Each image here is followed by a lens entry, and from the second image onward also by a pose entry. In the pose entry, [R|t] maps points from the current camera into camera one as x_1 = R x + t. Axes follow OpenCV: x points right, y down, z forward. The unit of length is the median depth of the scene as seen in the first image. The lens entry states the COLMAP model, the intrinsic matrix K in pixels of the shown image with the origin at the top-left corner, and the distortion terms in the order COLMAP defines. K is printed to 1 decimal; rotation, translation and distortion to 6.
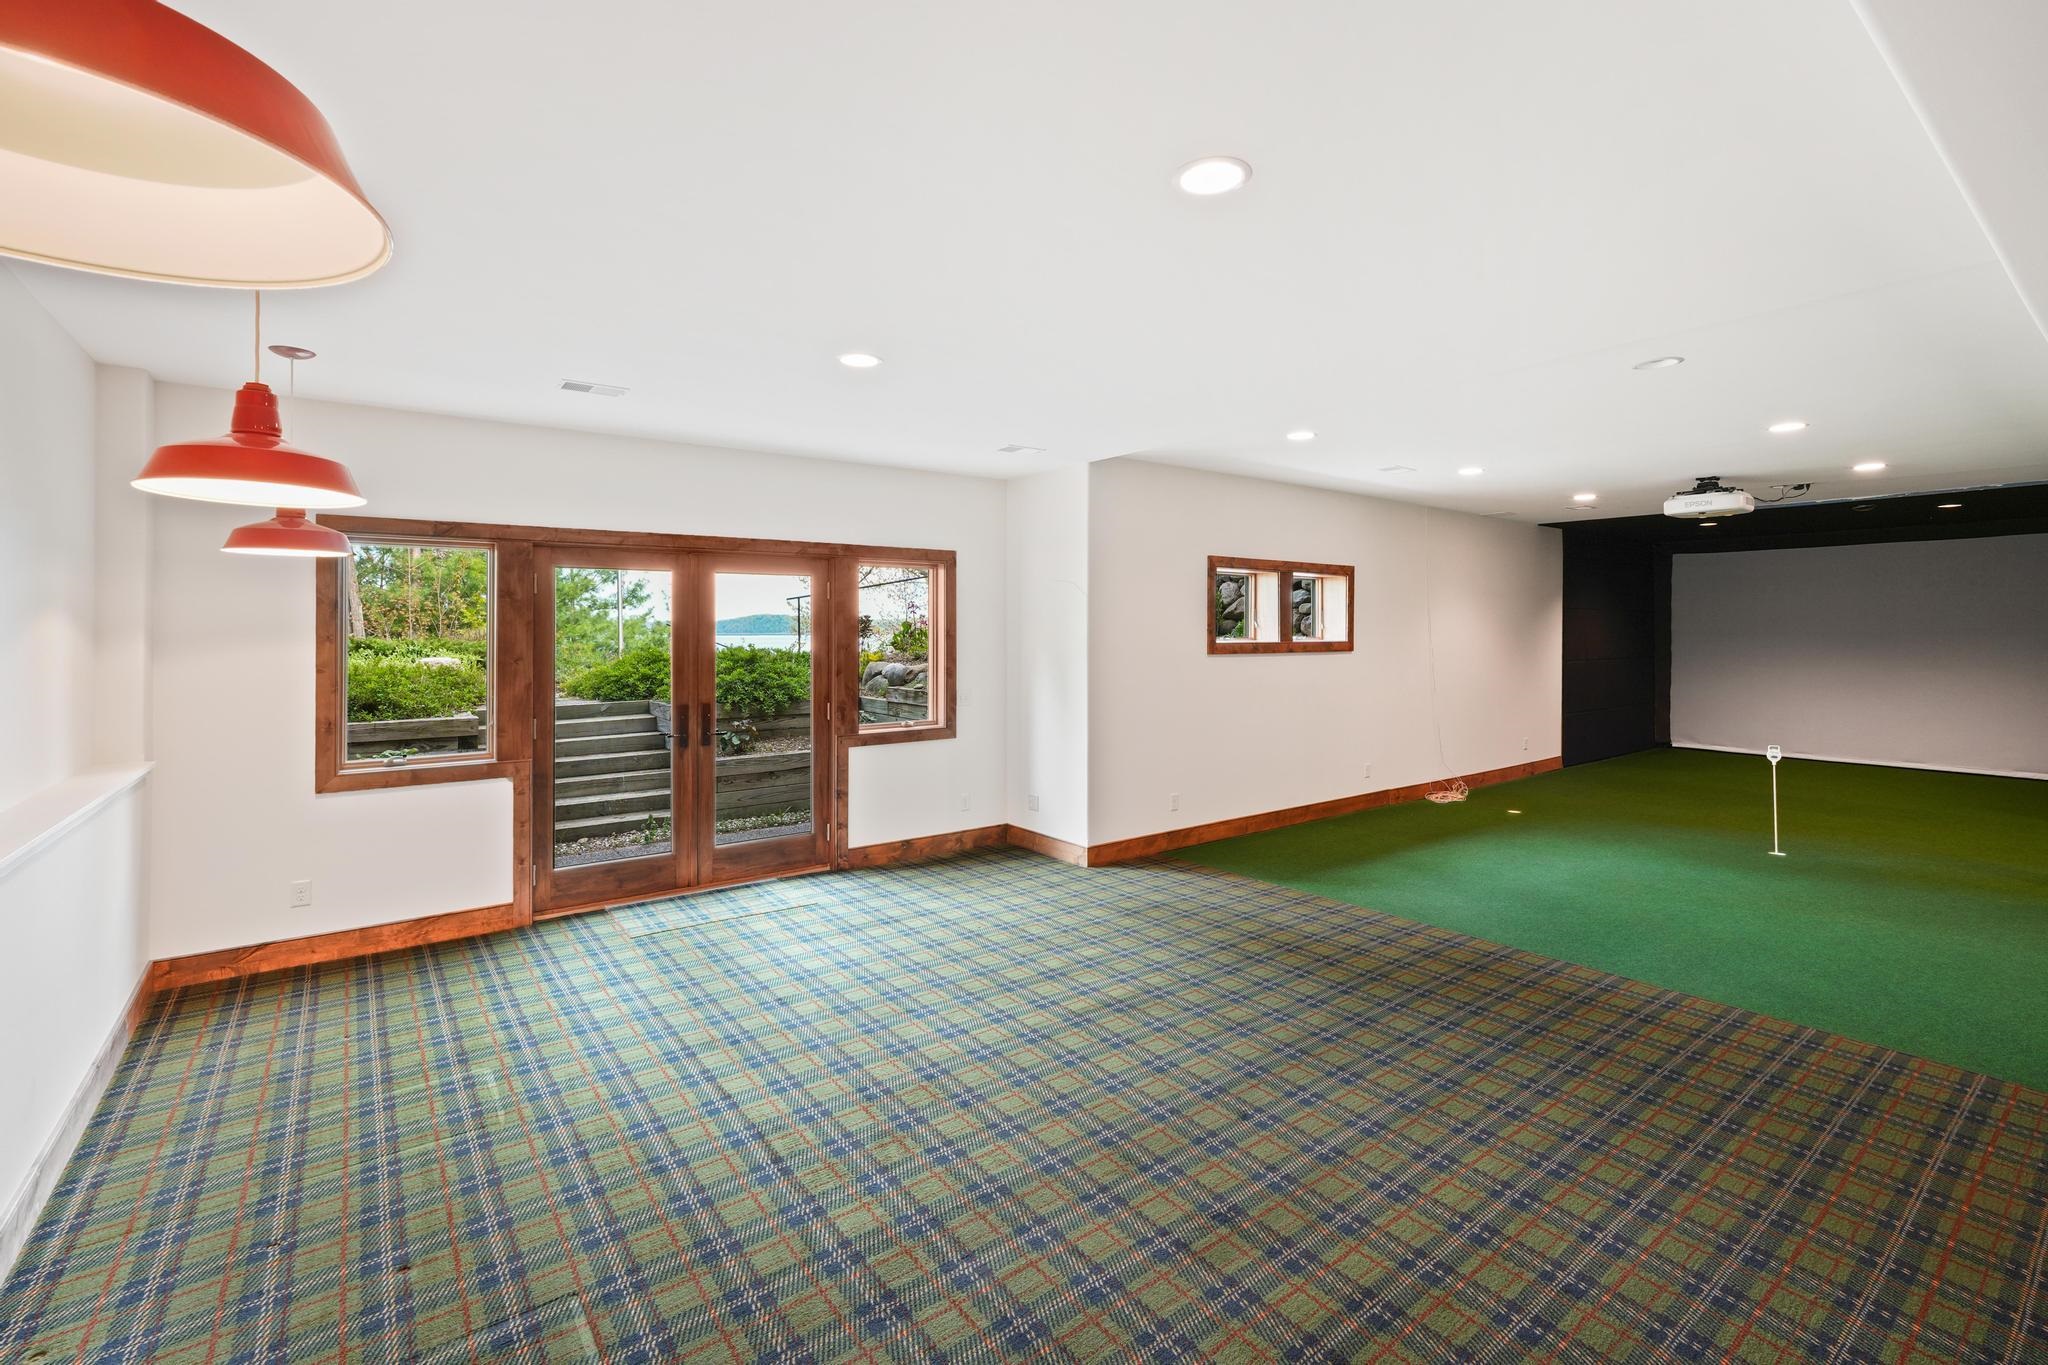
lens RADIAL K [[898.0, 0, 1036.7], [0, 898.0, 622.7], [0, 0, 1]] dist [-0.000890, 0.000081]
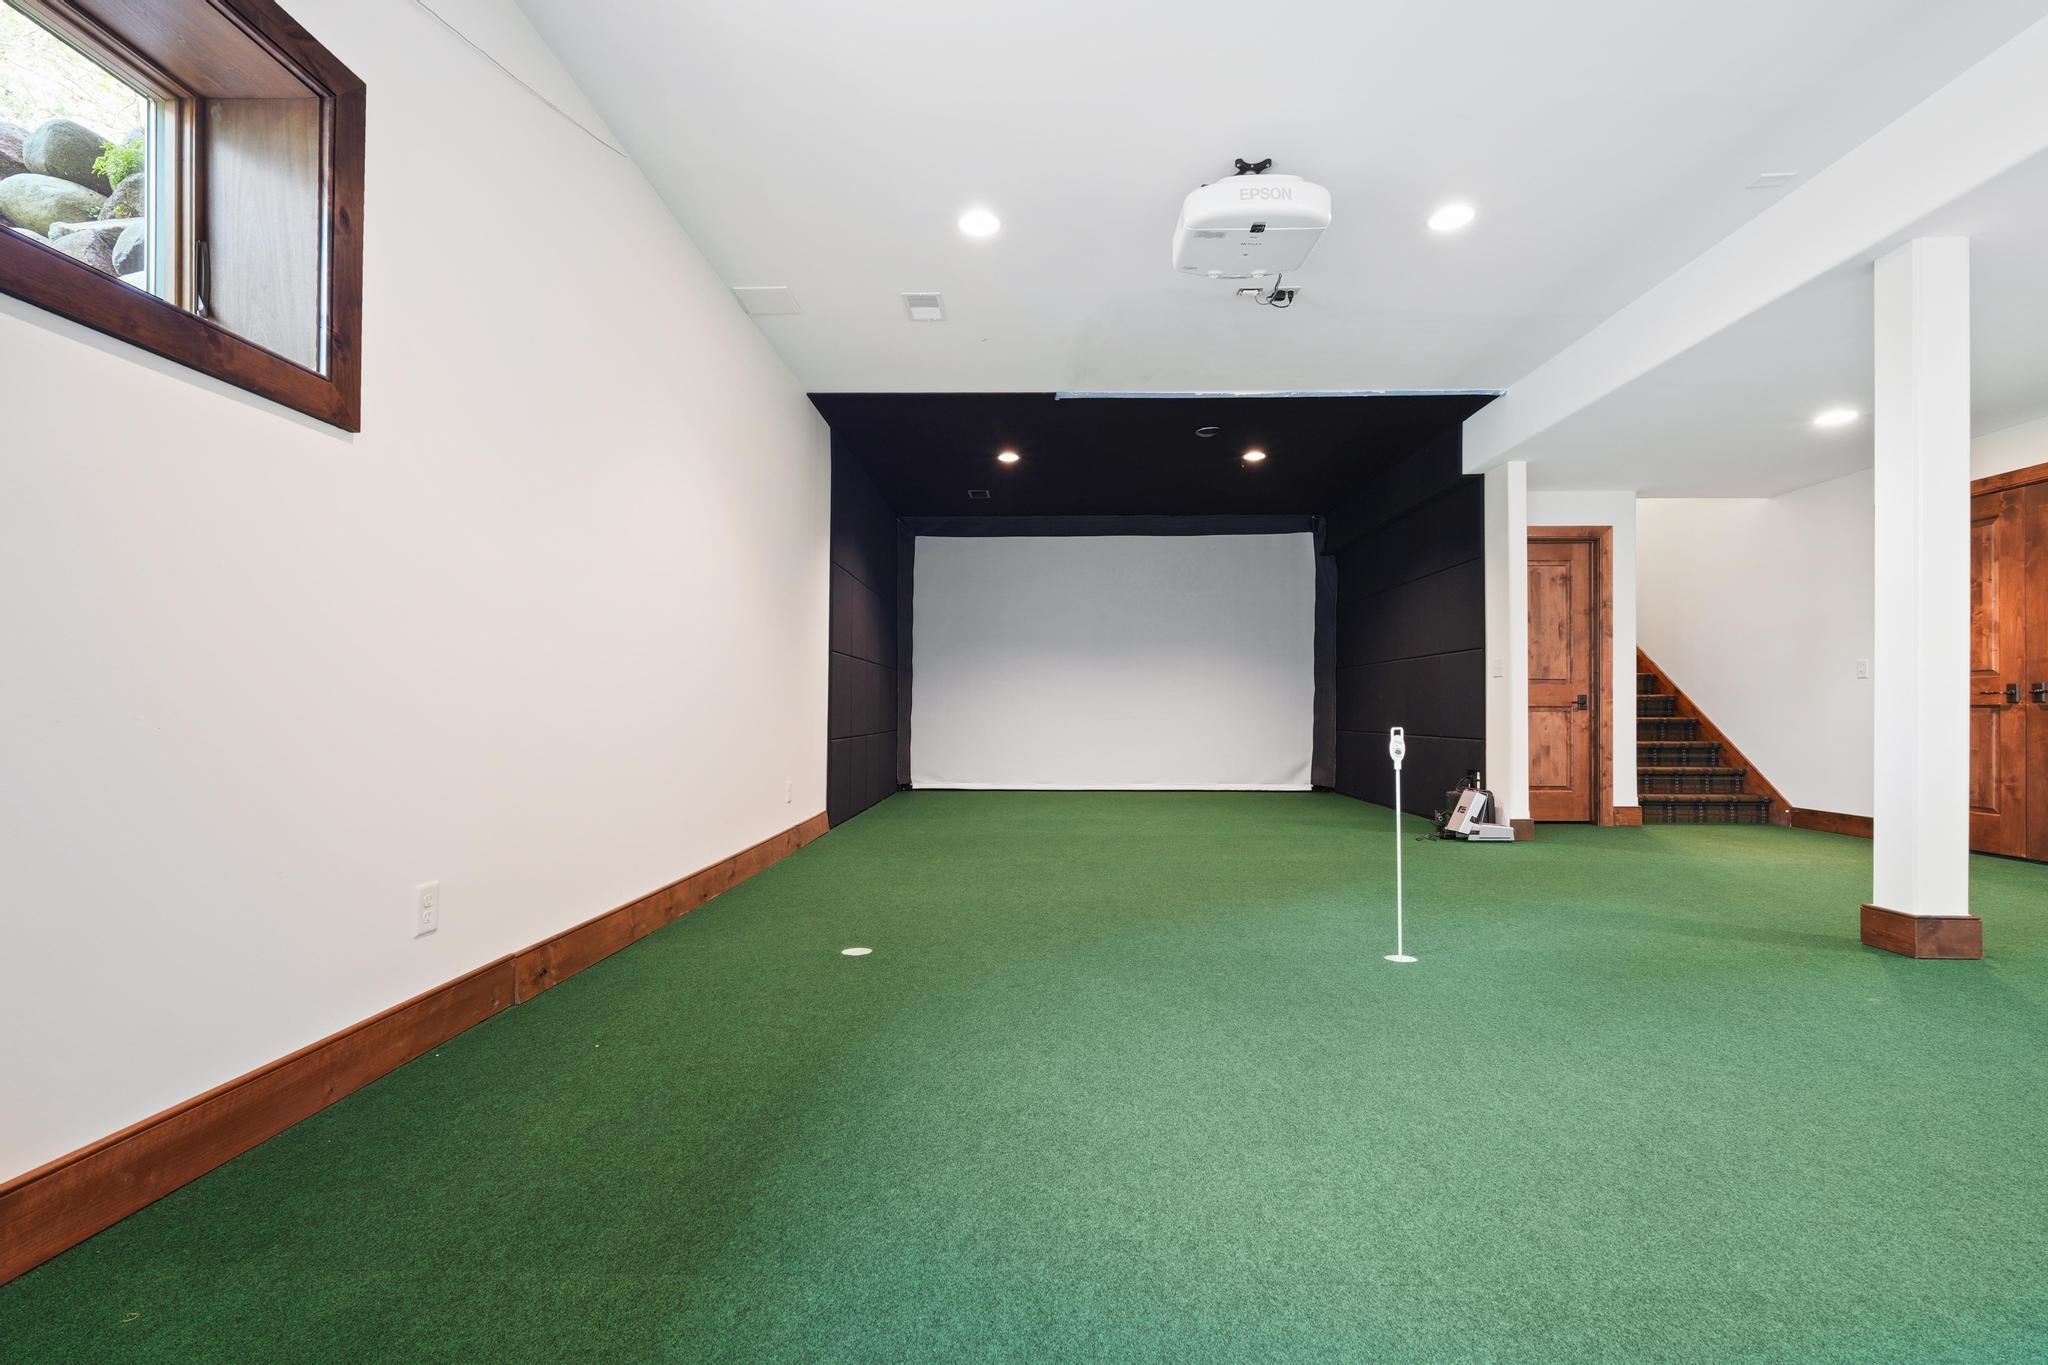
lens RADIAL K [[898.0, 0, 1021.1], [0, 898.0, 697.8], [0, 0, 1]] dist [-0.000890, 0.000081]
pose [[0.636199, 0.006857, 0.771495, 0.429691], [-0.004781, 0.999976, -0.004945, 0.158434], [-0.771510, -0.000542, 0.636217, 1.085711]]
